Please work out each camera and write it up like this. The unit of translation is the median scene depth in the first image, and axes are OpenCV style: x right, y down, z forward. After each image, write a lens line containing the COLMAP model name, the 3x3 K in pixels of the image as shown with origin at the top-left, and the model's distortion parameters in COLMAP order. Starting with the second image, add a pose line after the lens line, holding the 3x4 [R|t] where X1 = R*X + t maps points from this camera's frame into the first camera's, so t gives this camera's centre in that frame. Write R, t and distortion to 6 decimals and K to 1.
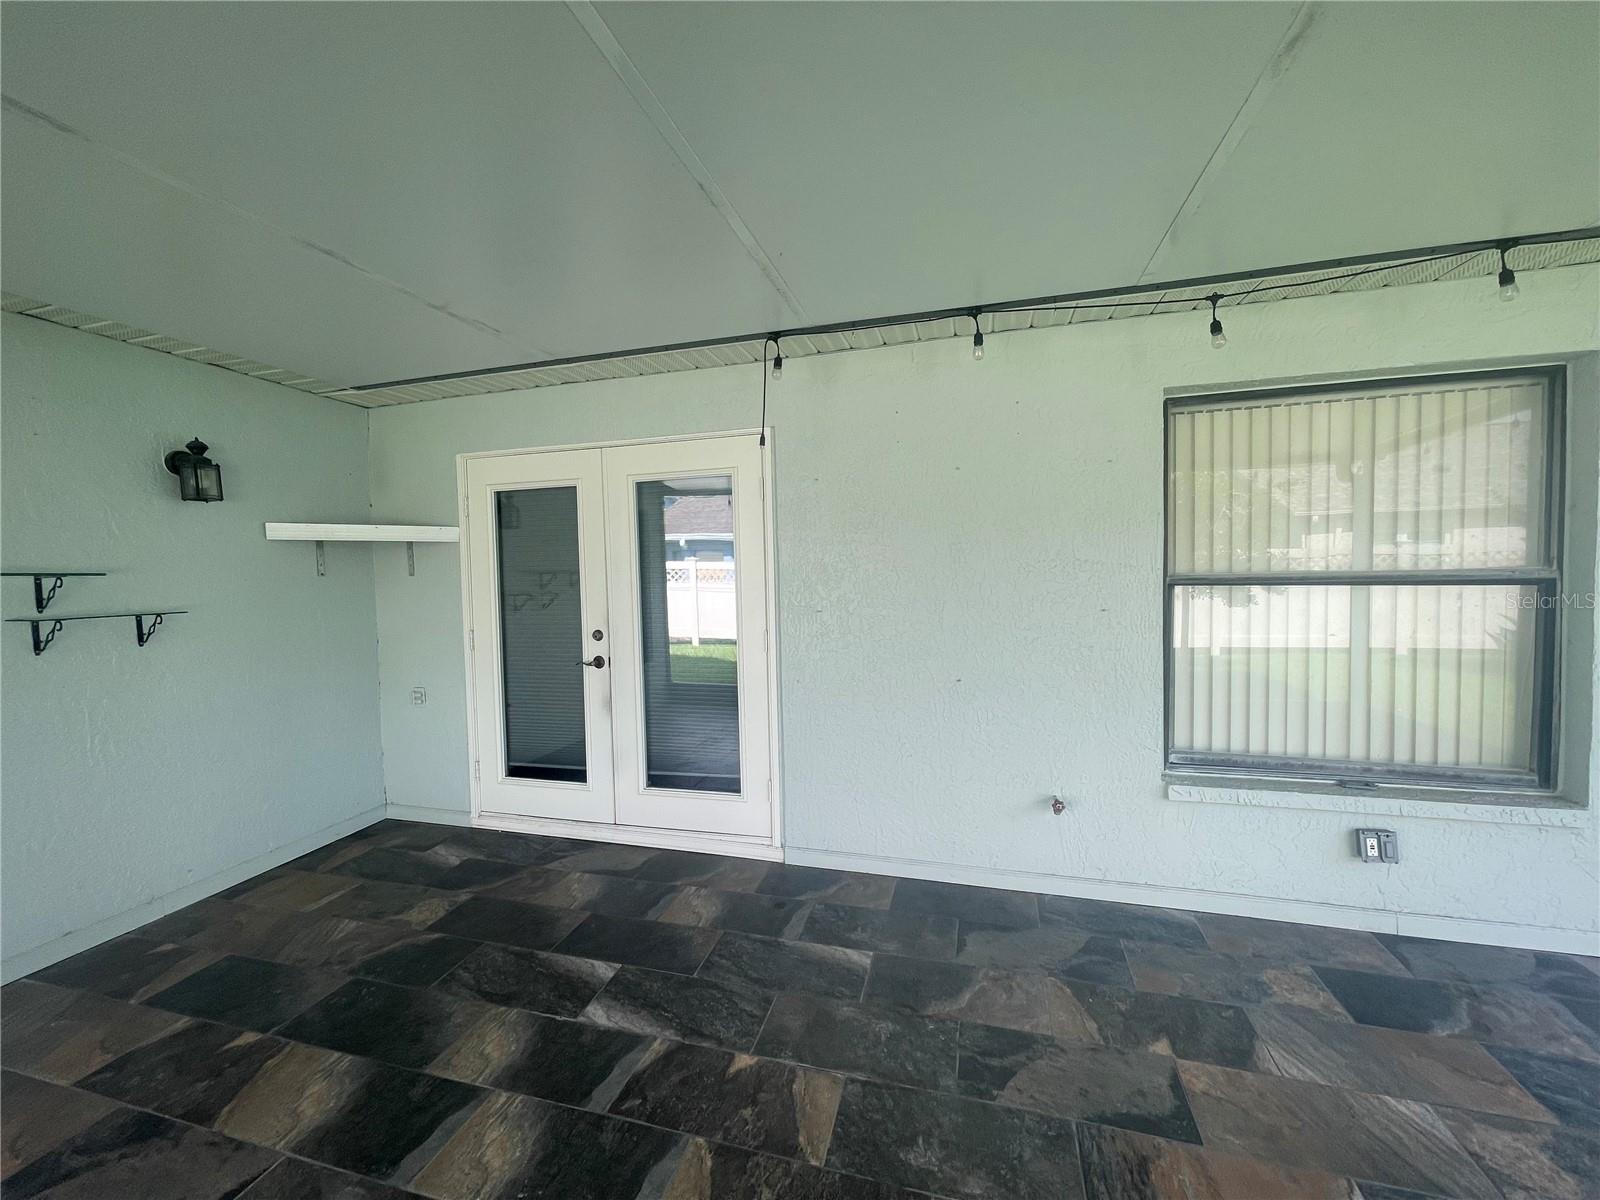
lens RADIAL K [[644.5, 0, 796.1], [0, 644.5, 601.2], [0, 0, 1]] dist [-0.001893, -0.000111]
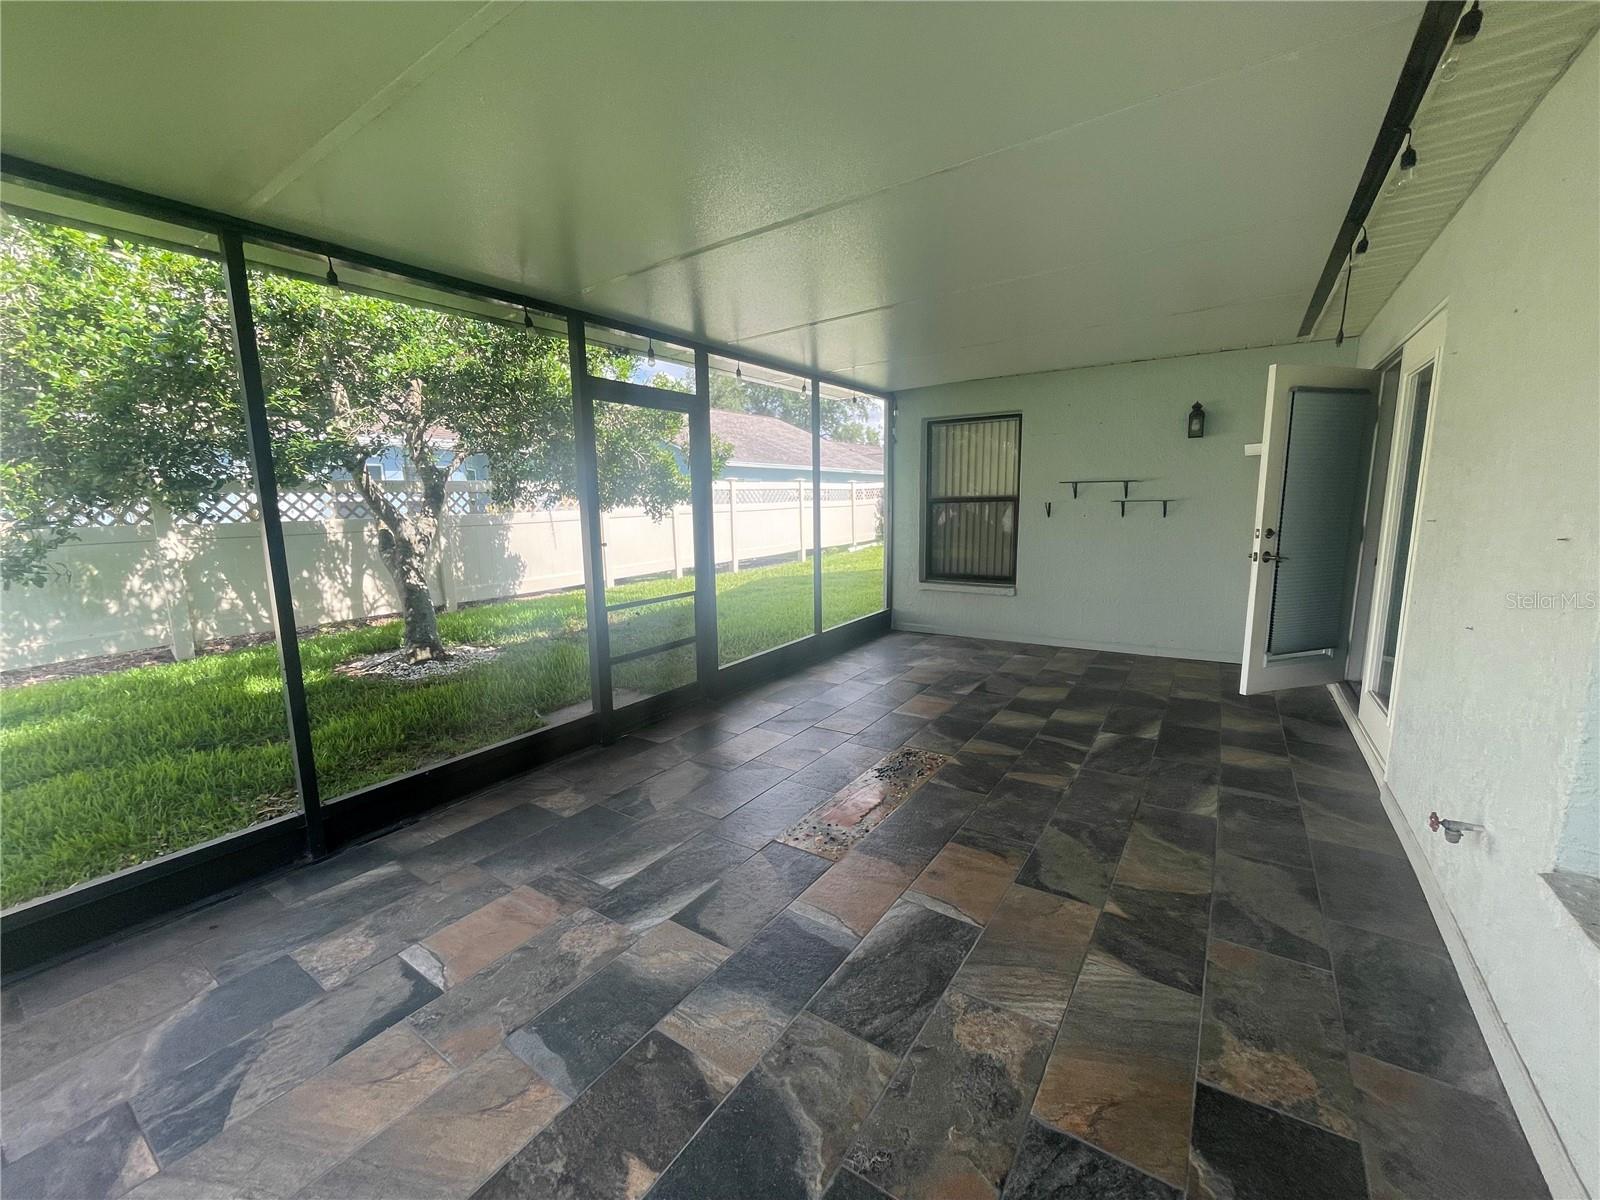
lens RADIAL K [[644.5, 0, 796.1], [0, 644.5, 601.2], [0, 0, 1]] dist [-0.001893, -0.000111]
pose [[-0.307727, 0.172666, -0.935677, 1.510448], [-0.016820, 0.982255, 0.186793, -0.033210], [0.951326, 0.073219, -0.299362, 0.681261]]
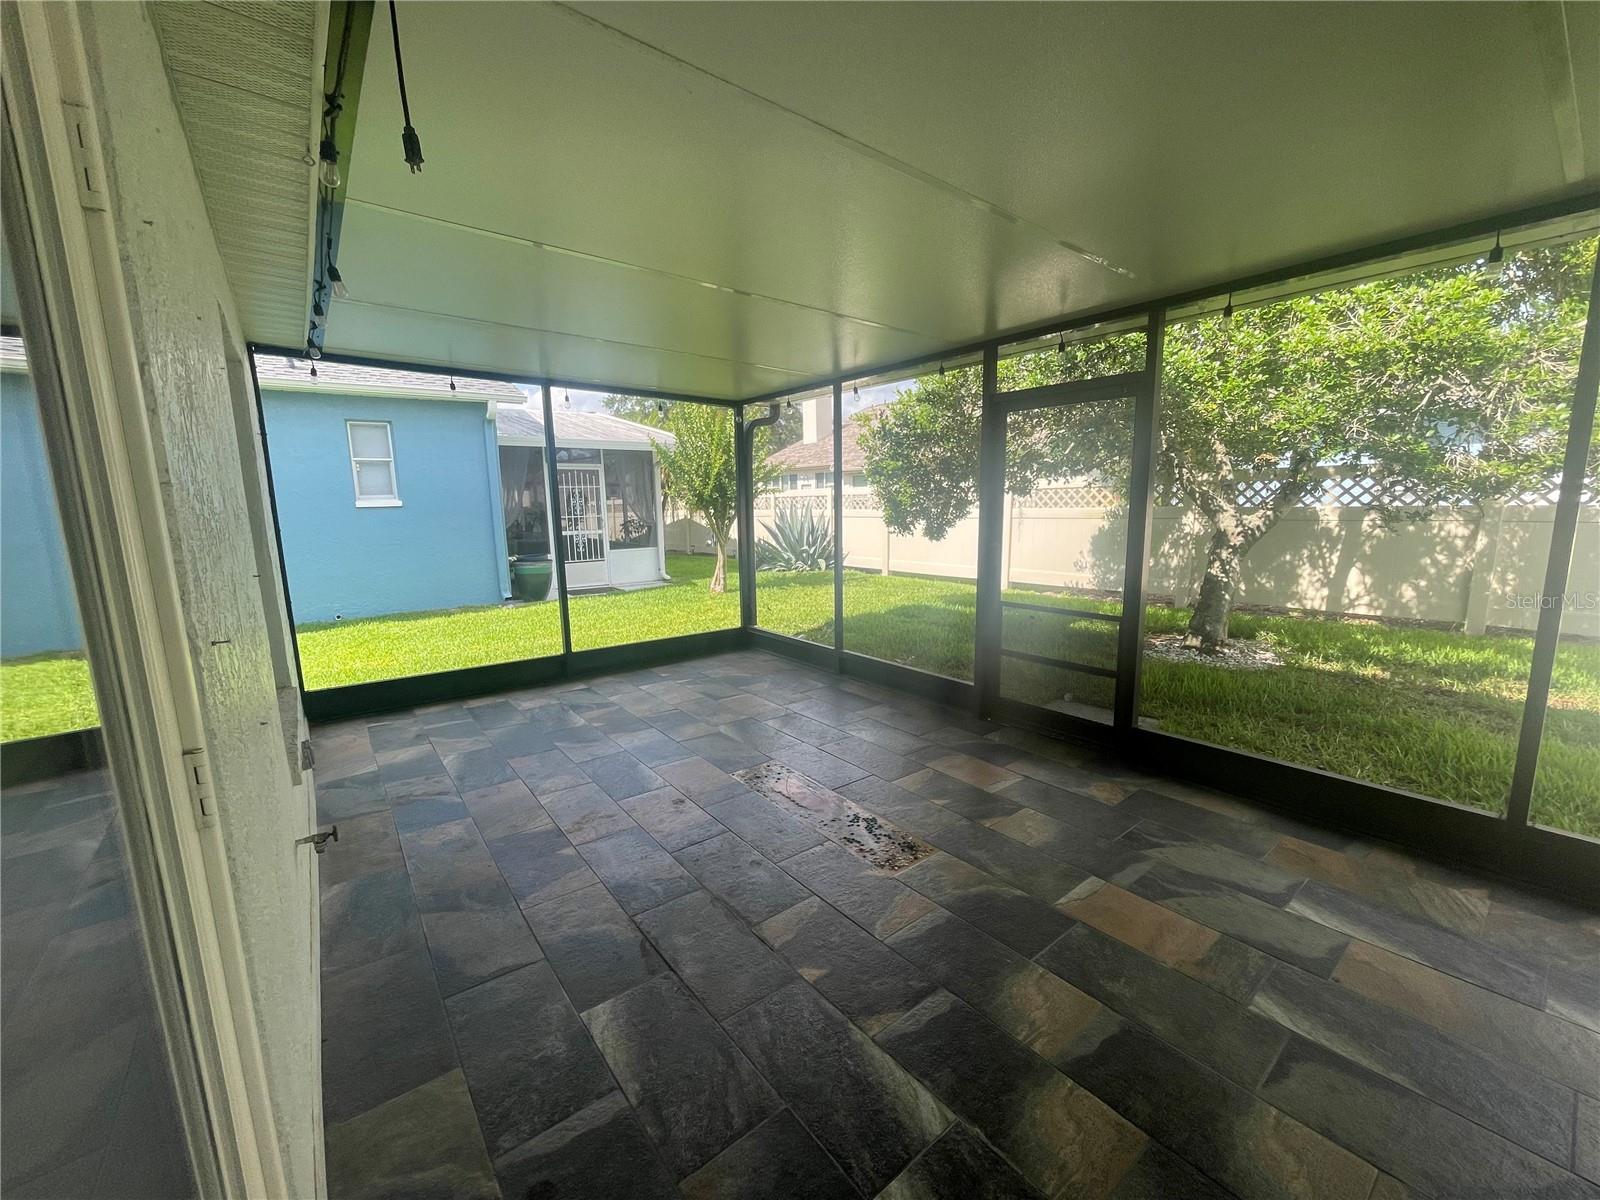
lens RADIAL K [[644.5, 0, 796.1], [0, 644.5, 601.2], [0, 0, 1]] dist [-0.001893, -0.000111]
pose [[-0.805405, -0.058911, 0.589791, -0.572428], [0.060819, 0.981583, 0.181098, -0.065850], [-0.589597, 0.181728, -0.786988, 1.528236]]
